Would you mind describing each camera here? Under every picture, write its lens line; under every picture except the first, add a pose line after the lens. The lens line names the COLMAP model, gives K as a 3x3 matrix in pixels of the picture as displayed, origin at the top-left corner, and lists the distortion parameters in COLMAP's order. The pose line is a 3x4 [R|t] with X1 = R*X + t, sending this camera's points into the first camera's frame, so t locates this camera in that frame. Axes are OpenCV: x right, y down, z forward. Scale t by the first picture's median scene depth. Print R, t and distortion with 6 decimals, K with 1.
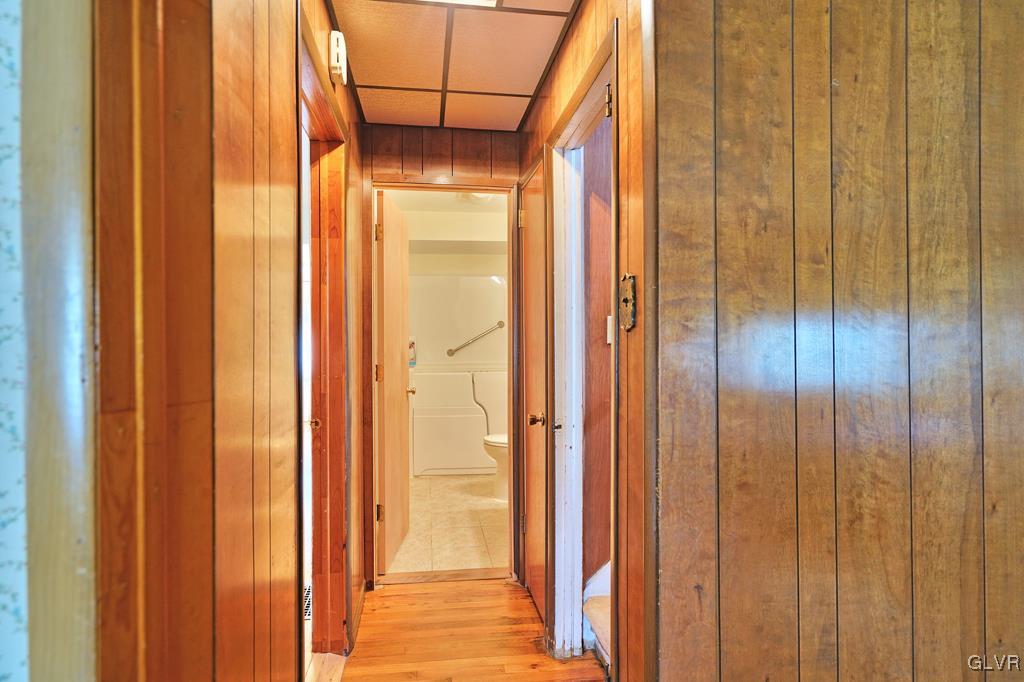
lens RADIAL K [[524.5, 0, 512.0], [0, 524.5, 341.0], [0, 0, 1]] dist [0.002810, 0.000455]
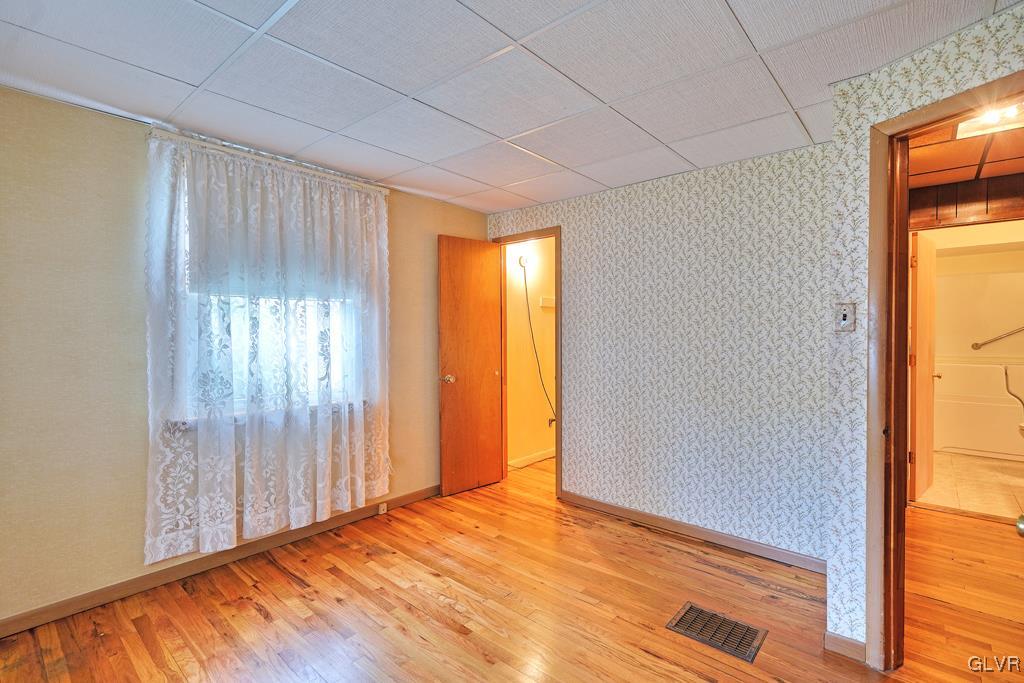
lens RADIAL K [[482.9, 0, 512.0], [0, 482.9, 341.5], [0, 0, 1]] dist [0.002168, 0.001622]
pose [[0.644831, 0.014492, -0.764188, 0.049195], [0.001864, 0.999787, 0.020533, -0.018262], [0.764323, -0.014665, 0.644667, -0.665885]]
